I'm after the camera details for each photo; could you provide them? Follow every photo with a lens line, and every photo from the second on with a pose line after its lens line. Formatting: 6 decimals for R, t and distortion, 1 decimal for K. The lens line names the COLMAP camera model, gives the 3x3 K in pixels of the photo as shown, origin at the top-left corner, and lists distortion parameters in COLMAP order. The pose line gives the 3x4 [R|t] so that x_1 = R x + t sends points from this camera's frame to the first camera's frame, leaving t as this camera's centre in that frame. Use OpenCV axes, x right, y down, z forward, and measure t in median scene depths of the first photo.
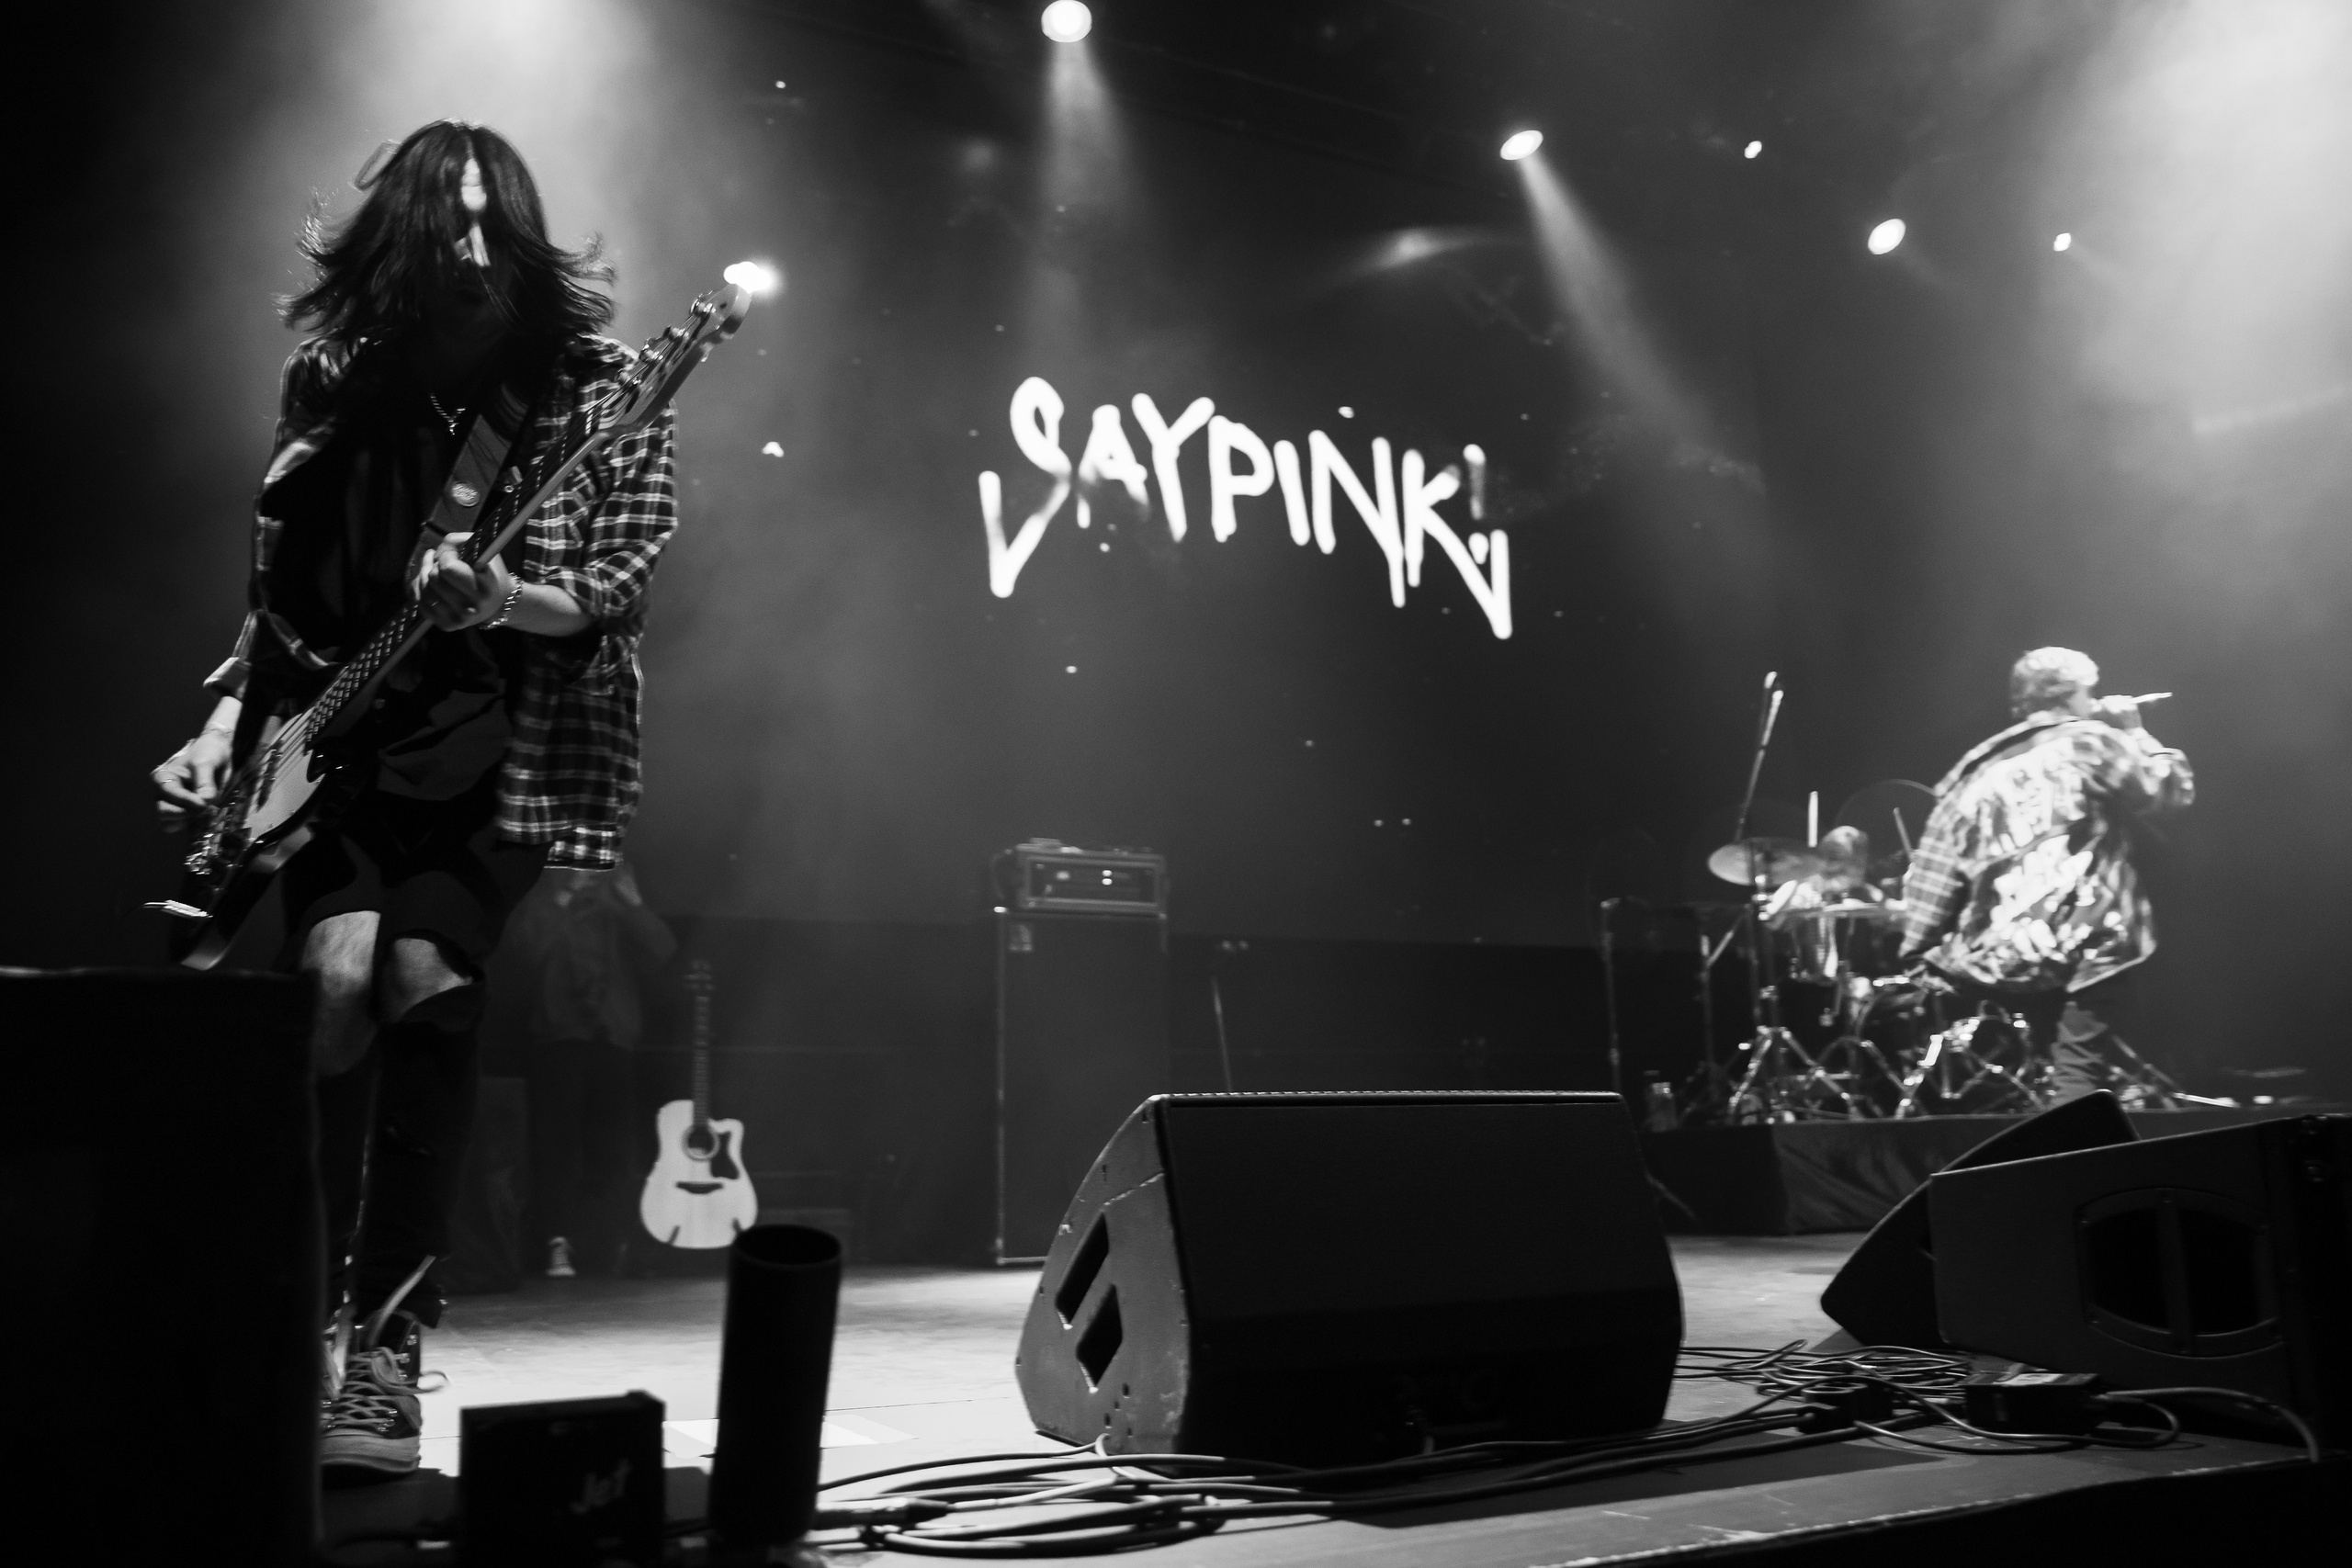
lens RADIAL K [[1782.8, 0, 1142.7], [0, 1782.8, 819.6], [0, 0, 1]] dist [-0.067990, 0.004421]
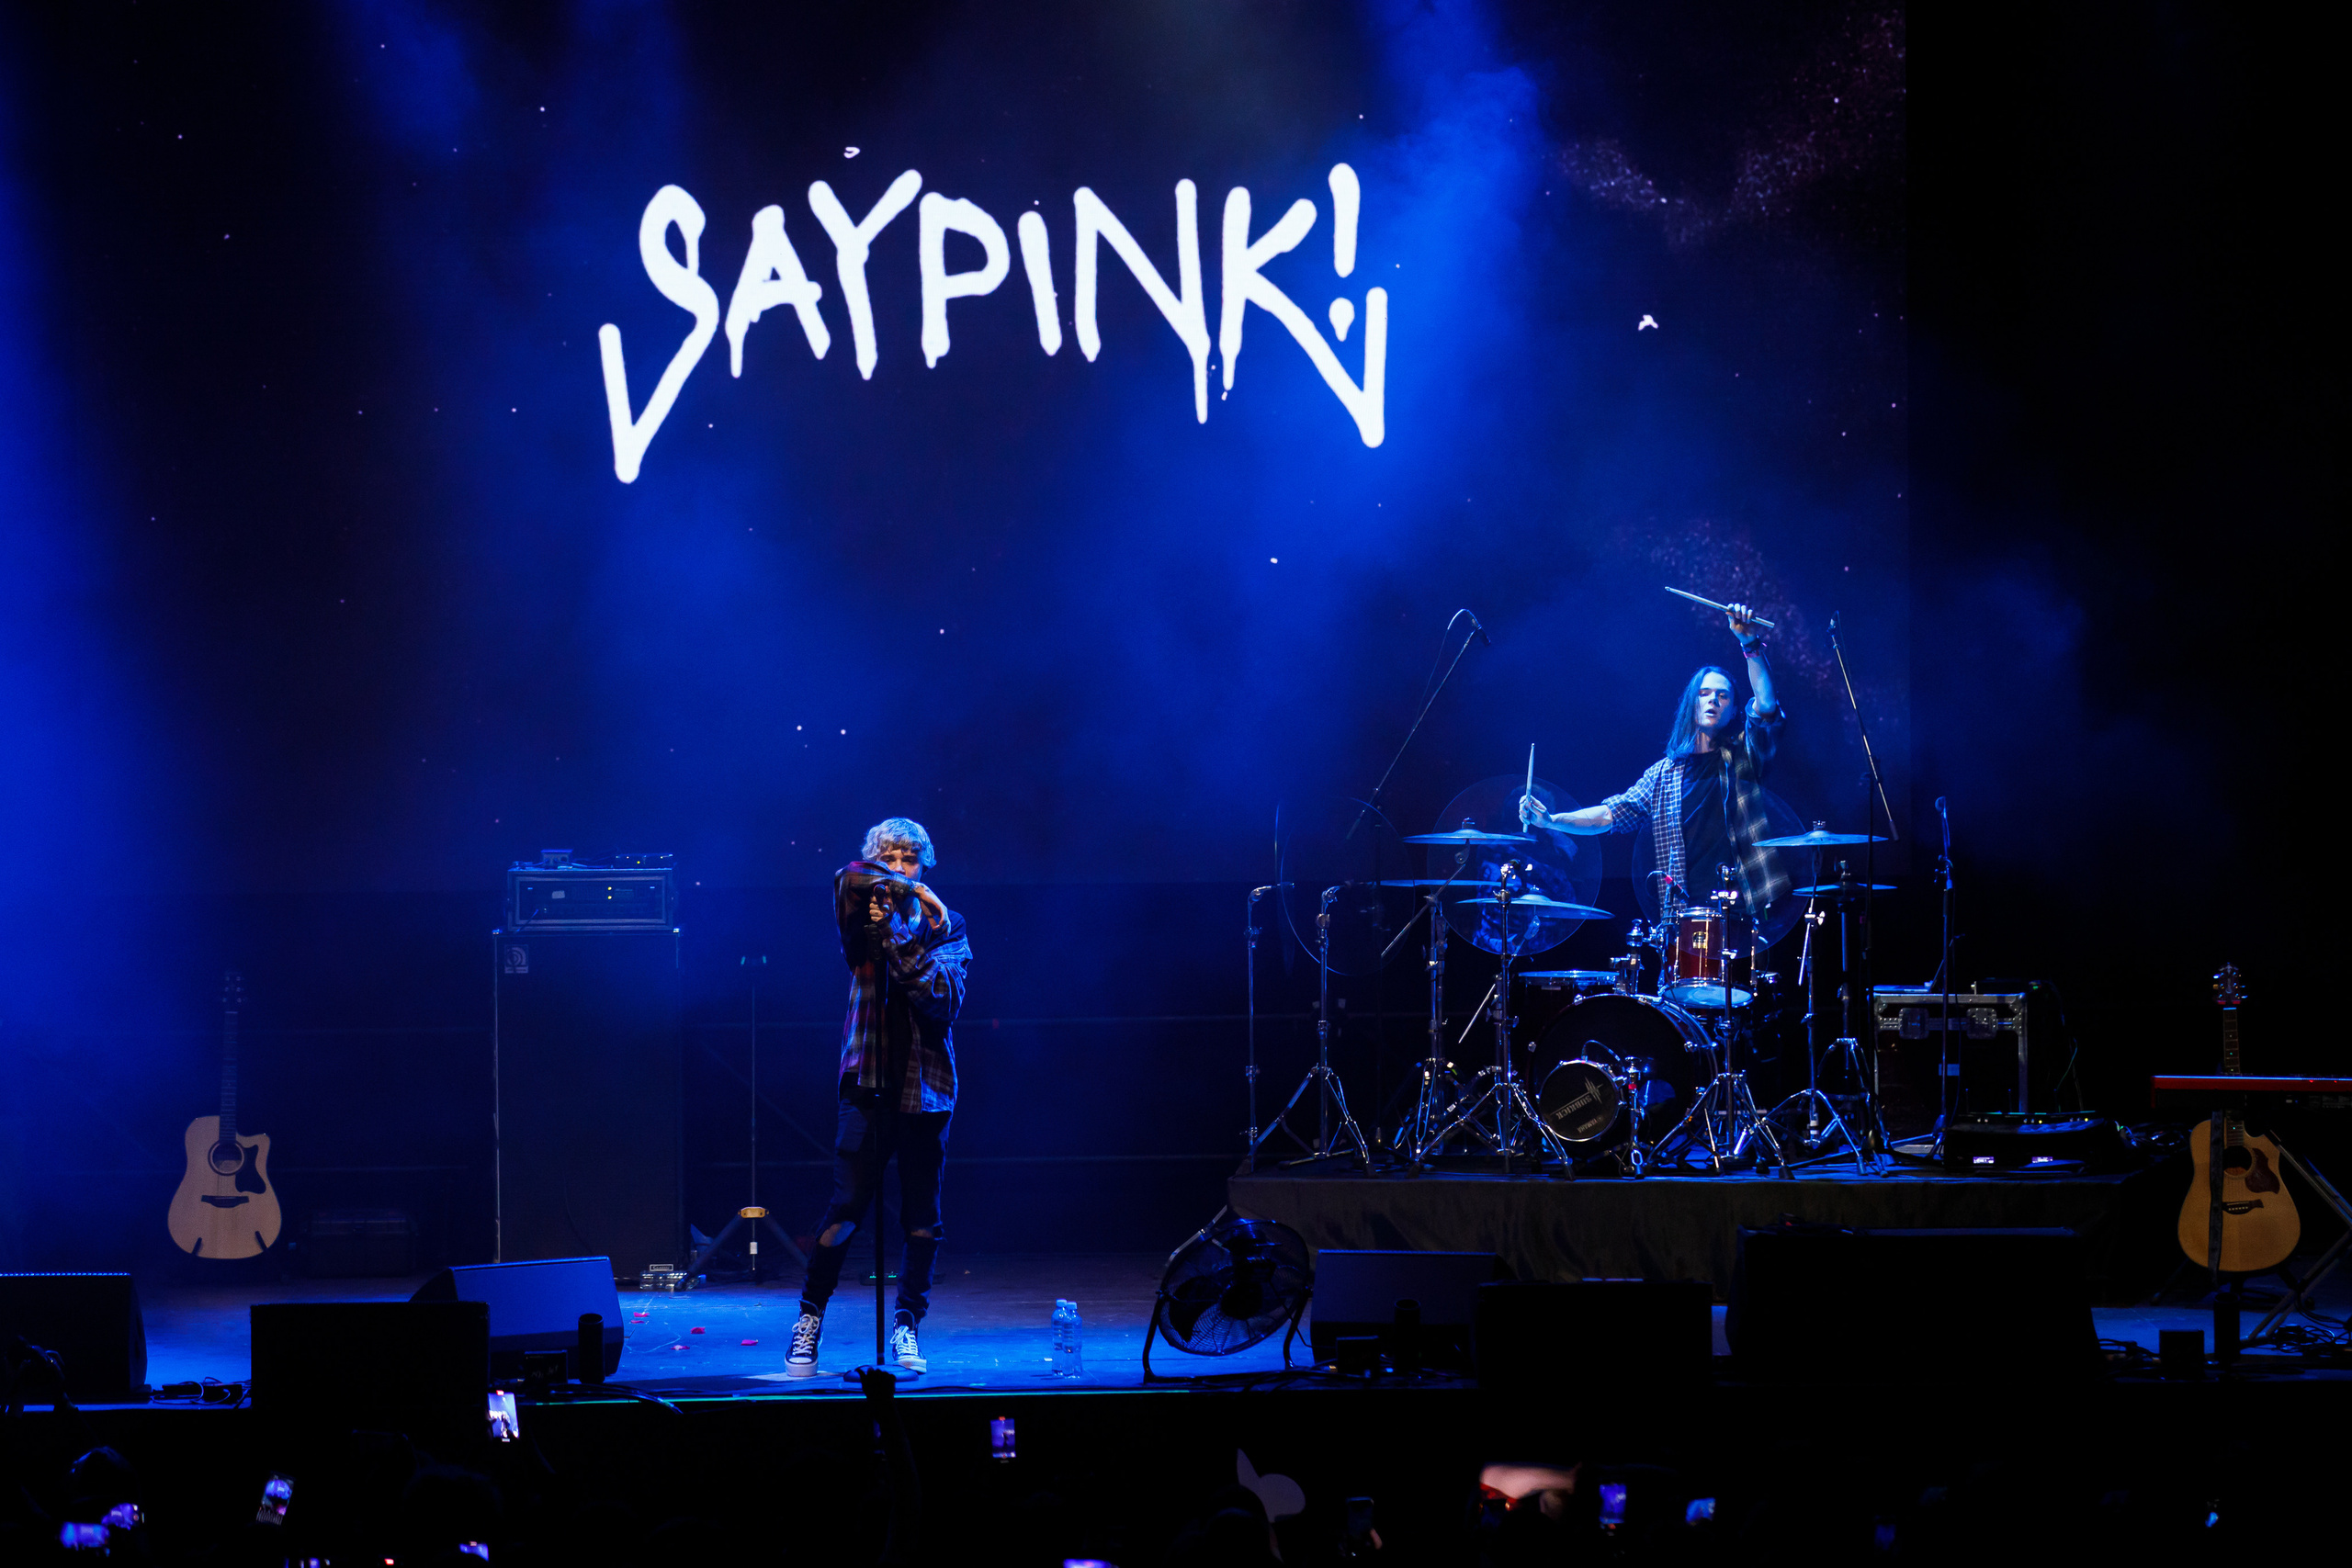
lens RADIAL K [[10684.3, 0, 1179.3], [0, 10684.3, 772.7], [0, 0, 1]] dist [-0.151793, 0.000000]
pose [[0.910616, 0.024855, -0.412506, 2.157559], [0.069895, 0.974545, 0.213016, -1.012636], [0.407301, -0.222808, 0.885699, -3.239157]]
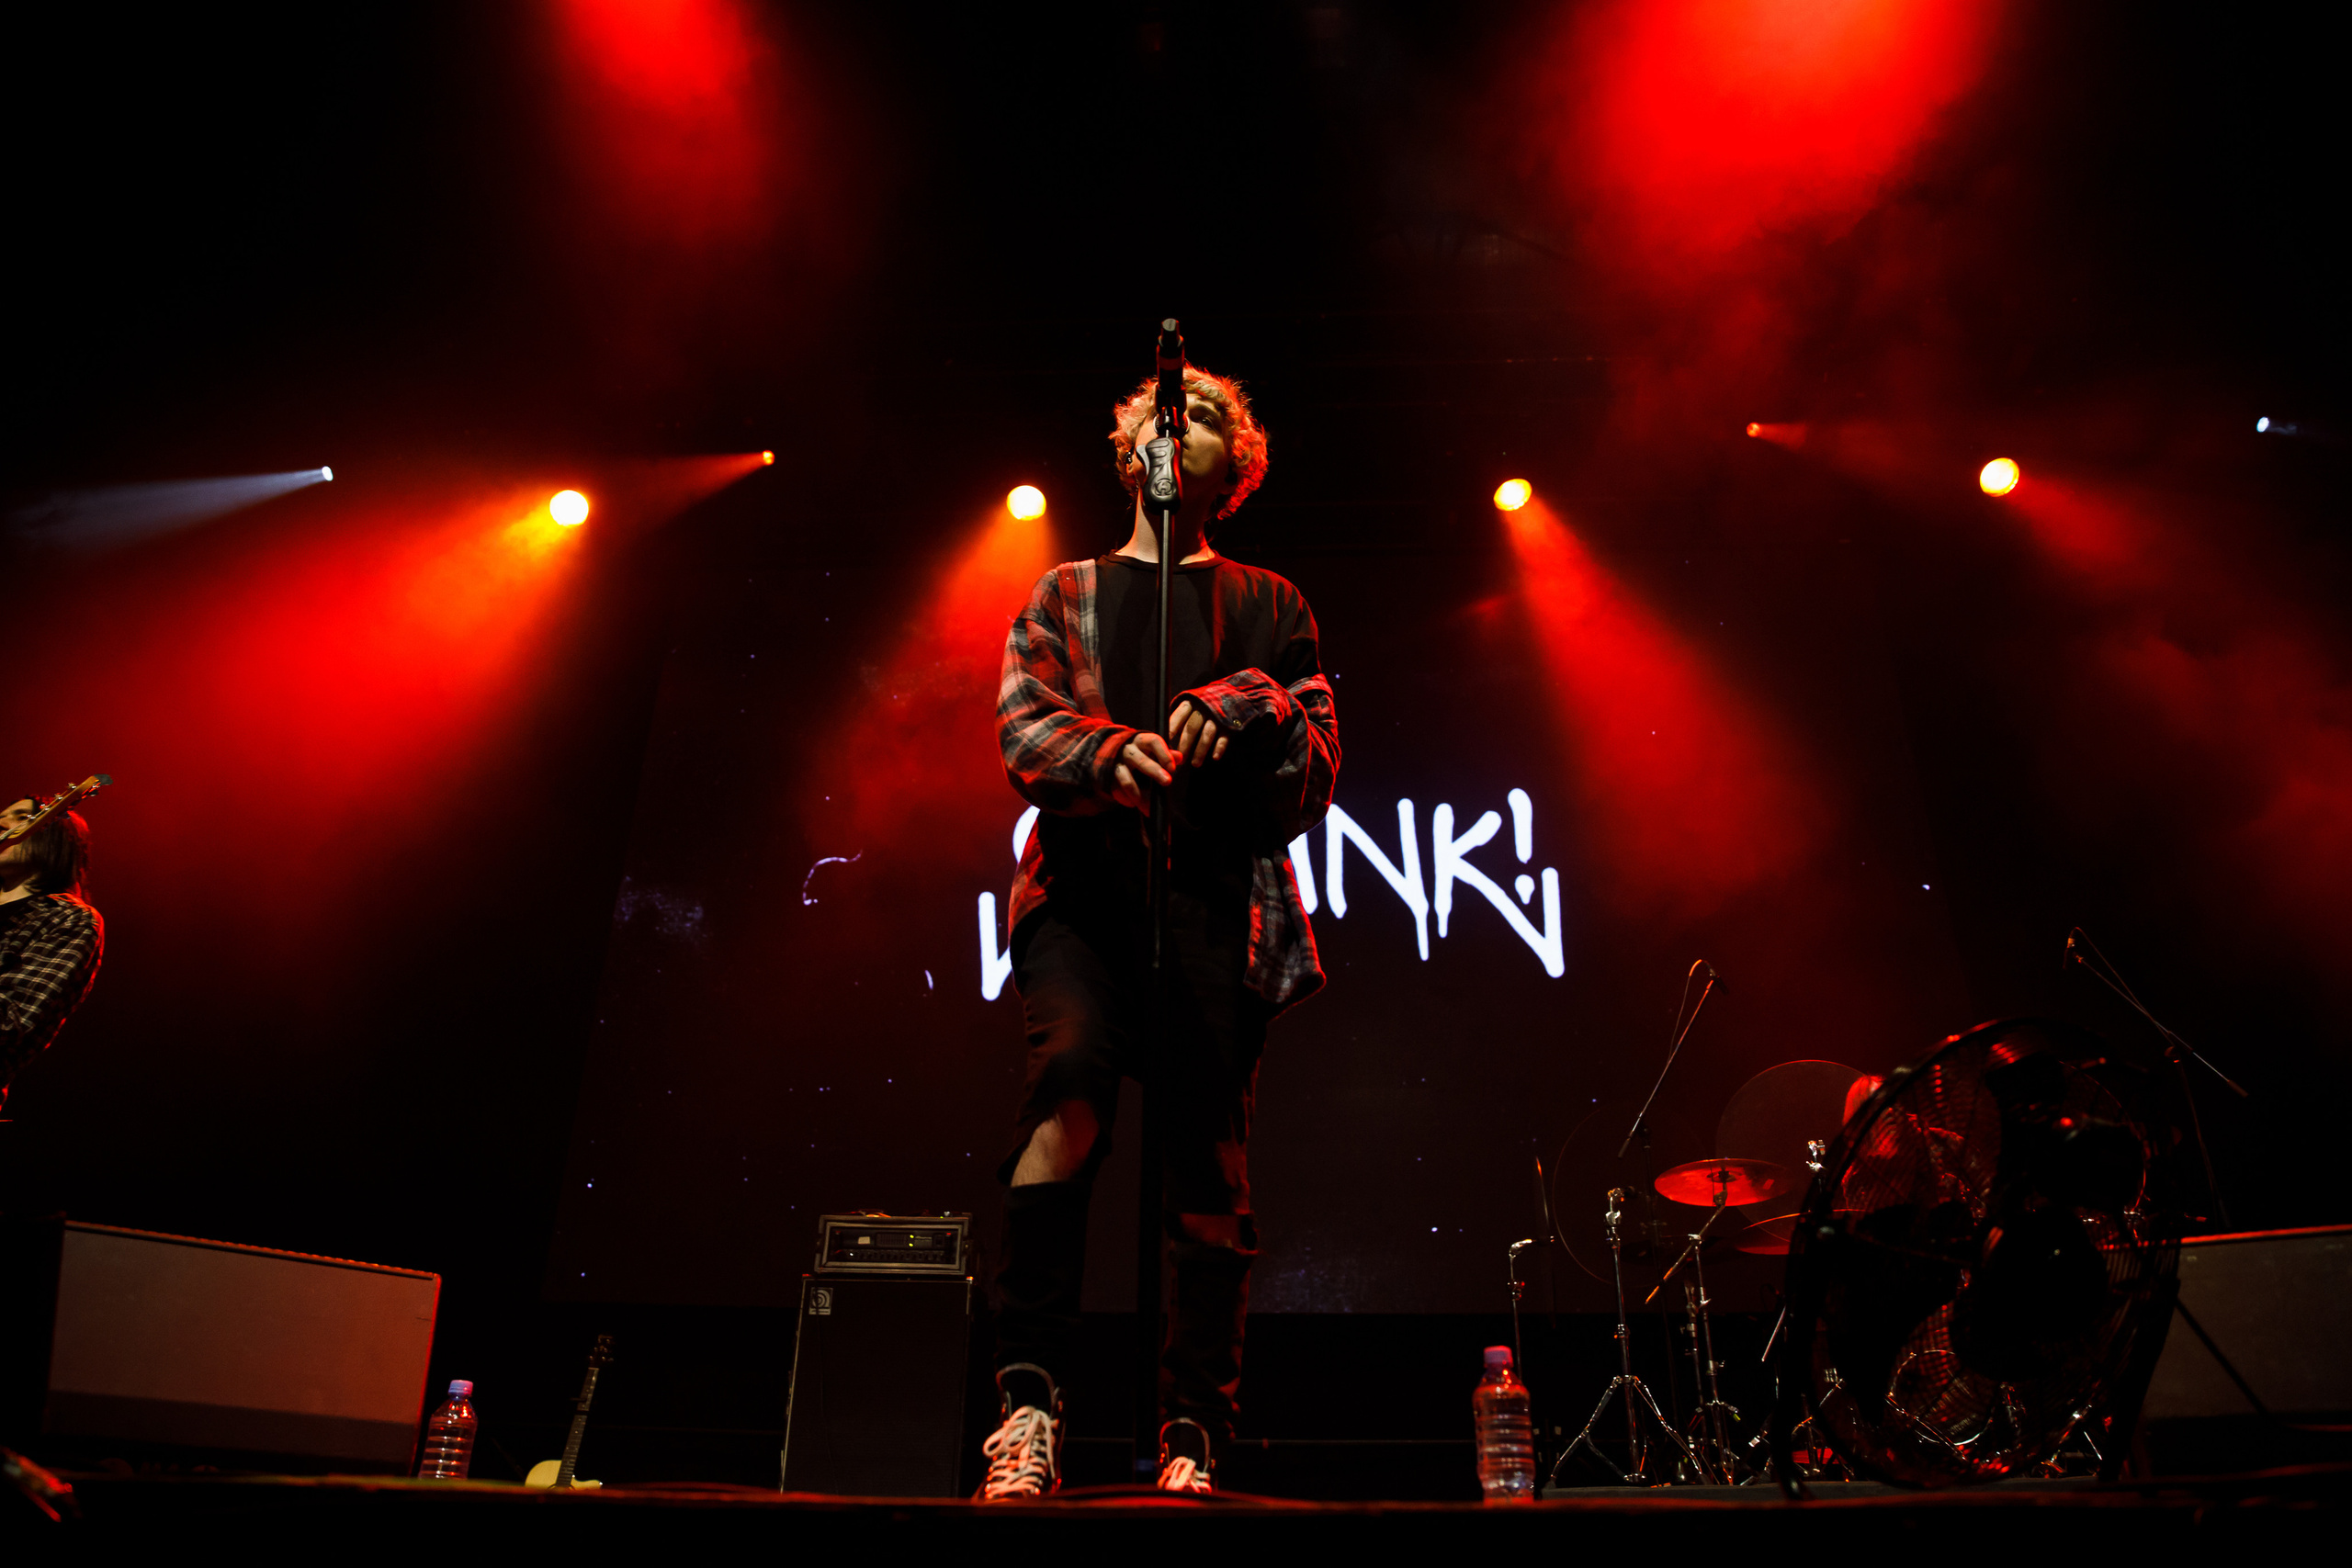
lens RADIAL K [[1646.3, 0, 1140.9], [0, 1646.3, 791.4], [0, 0, 1]] dist [-0.086535, 0.012898]
pose [[0.871340, -0.195841, -0.449903, 0.474269], [0.048977, 0.947032, -0.317383, 0.076521], [0.488229, 0.254514, 0.834778, 0.170273]]
